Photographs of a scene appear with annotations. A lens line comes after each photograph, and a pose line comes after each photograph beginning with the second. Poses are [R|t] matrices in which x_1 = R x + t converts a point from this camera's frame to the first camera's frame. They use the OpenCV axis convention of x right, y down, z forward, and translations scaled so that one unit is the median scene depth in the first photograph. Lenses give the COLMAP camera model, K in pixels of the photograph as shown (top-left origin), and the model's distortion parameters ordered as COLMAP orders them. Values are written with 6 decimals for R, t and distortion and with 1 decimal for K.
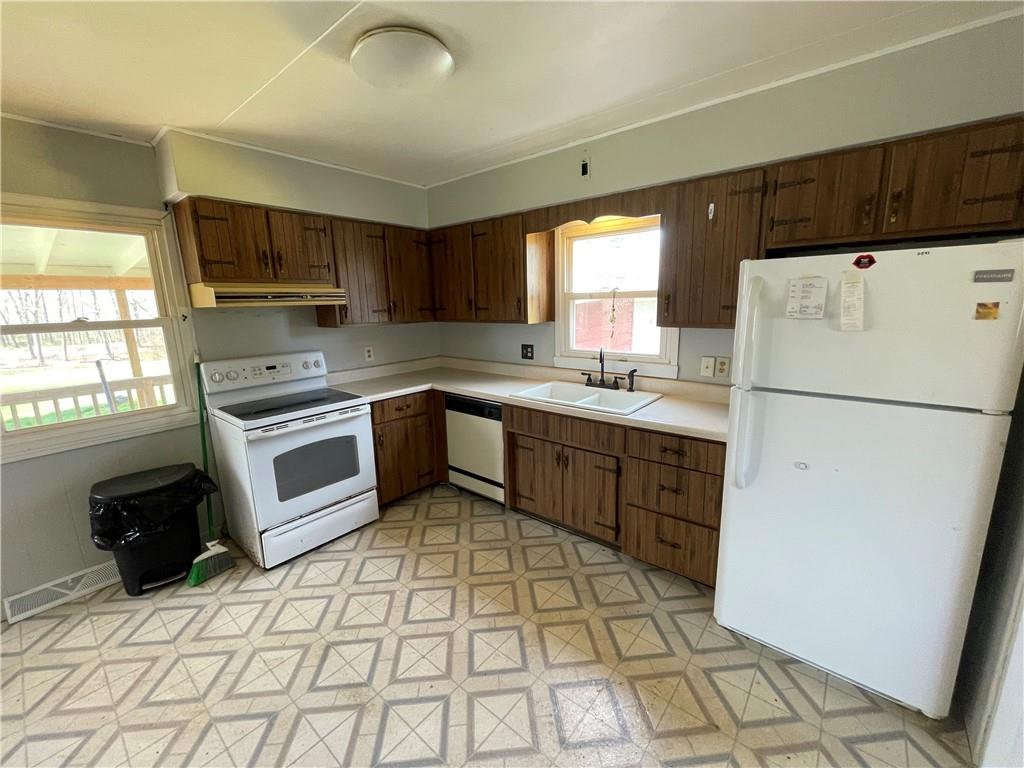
lens RADIAL K [[418.7, 0, 511.8], [0, 418.7, 381.8], [0, 0, 1]] dist [-0.001069, 0.000920]
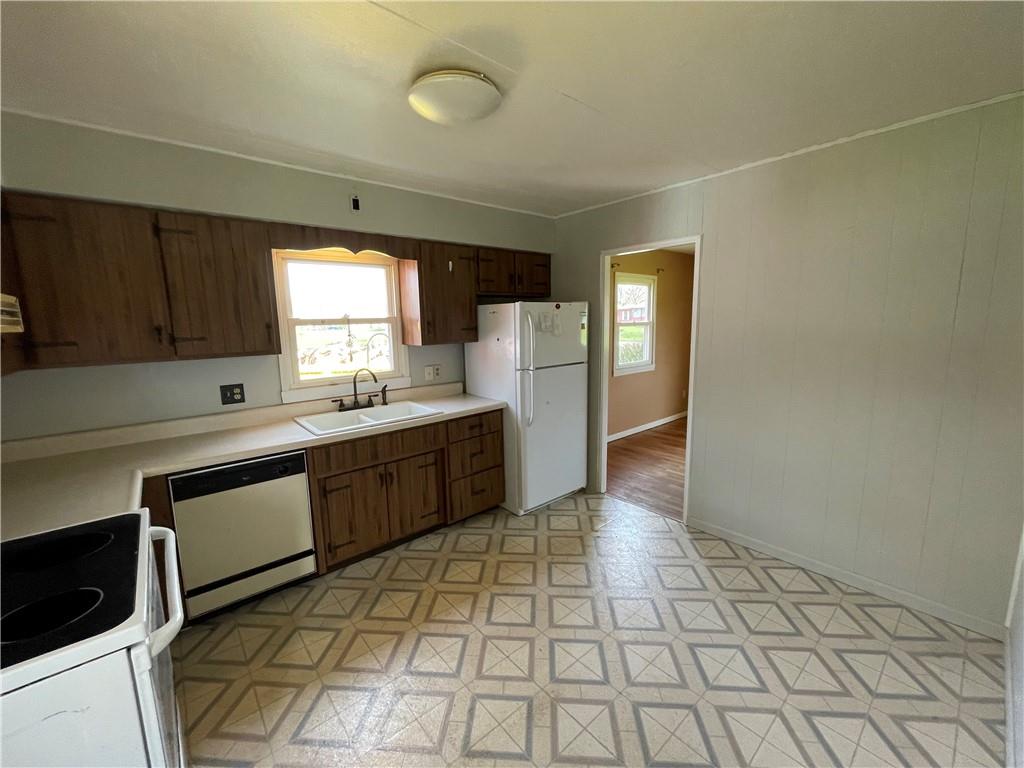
lens RADIAL K [[418.7, 0, 510.3], [0, 418.7, 382.2], [0, 0, 1]] dist [-0.001069, 0.000920]
pose [[0.164585, -0.124935, 0.978419, -0.774188], [0.207519, 0.974130, 0.089479, -0.069448], [-0.964286, 0.188314, 0.186254, 0.452072]]
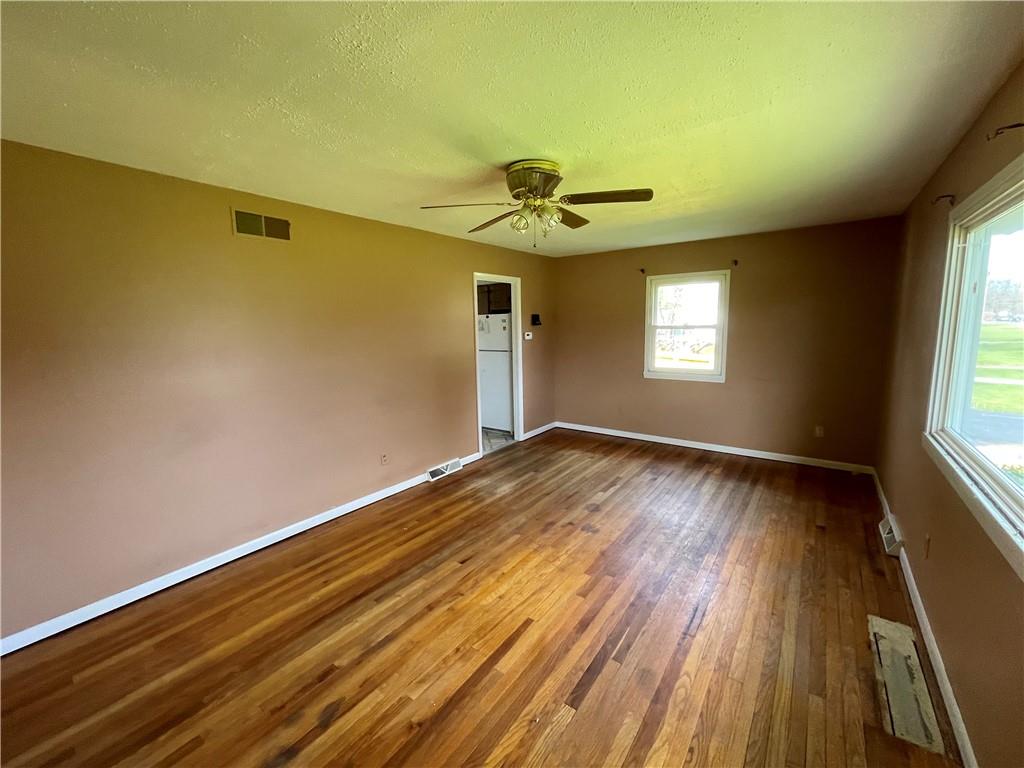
lens RADIAL K [[418.7, 0, 509.2], [0, 418.7, 379.1], [0, 0, 1]] dist [-0.001069, 0.000920]
pose [[0.998475, -0.000076, 0.055214, 0.416639], [0.004411, 0.996912, -0.078397, 0.326832], [-0.055037, 0.078521, 0.995392, -1.546074]]
